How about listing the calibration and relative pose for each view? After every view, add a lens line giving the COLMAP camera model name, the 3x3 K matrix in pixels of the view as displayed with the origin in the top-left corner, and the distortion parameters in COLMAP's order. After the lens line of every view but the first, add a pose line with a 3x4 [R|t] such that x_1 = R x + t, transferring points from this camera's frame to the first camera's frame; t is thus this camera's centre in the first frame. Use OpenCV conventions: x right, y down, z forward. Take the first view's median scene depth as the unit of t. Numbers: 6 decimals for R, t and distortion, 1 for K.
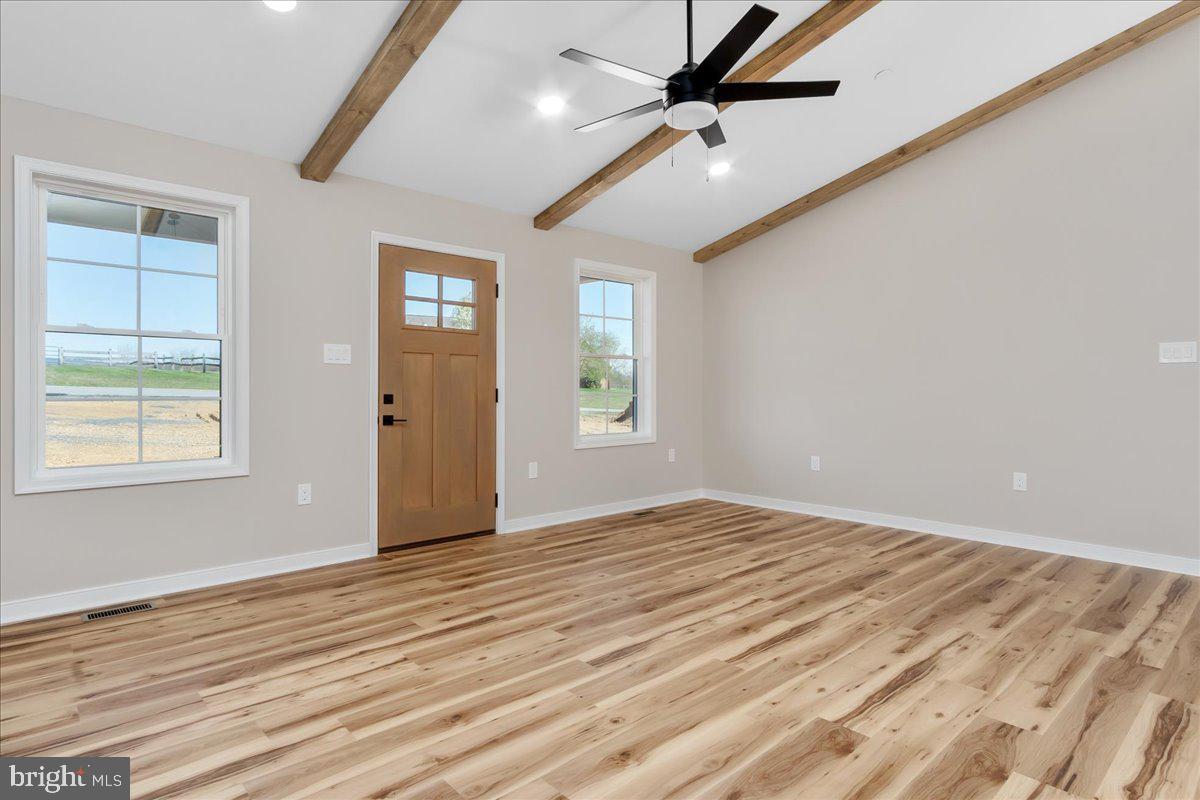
lens RADIAL K [[667.5, 0, 601.7], [0, 667.5, 391.9], [0, 0, 1]] dist [0.004094, 0.000745]
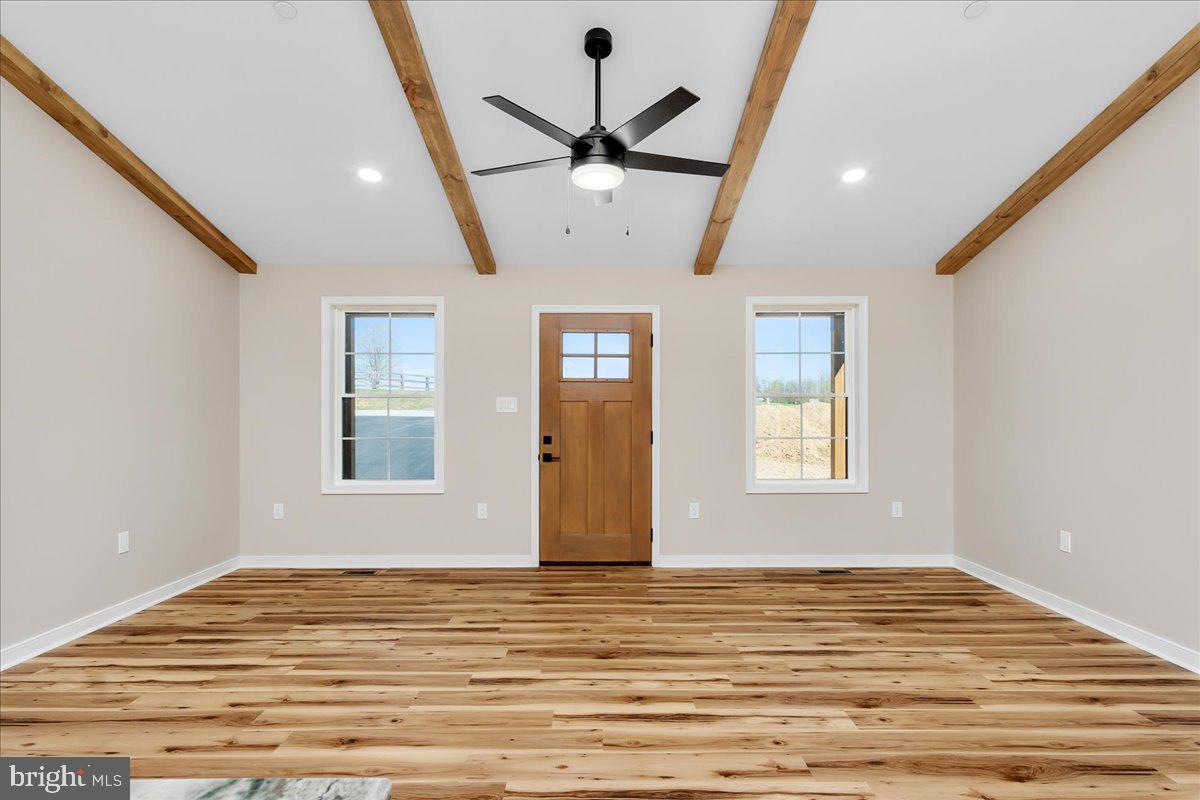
lens RADIAL K [[667.5, 0, 616.9], [0, 667.5, 411.4], [0, 0, 1]] dist [0.004094, 0.000745]
pose [[0.721657, -0.001958, -0.692248, 0.627513], [0.001274, 0.999998, -0.001501, -0.040664], [0.692249, 0.000201, 0.721659, 0.210517]]
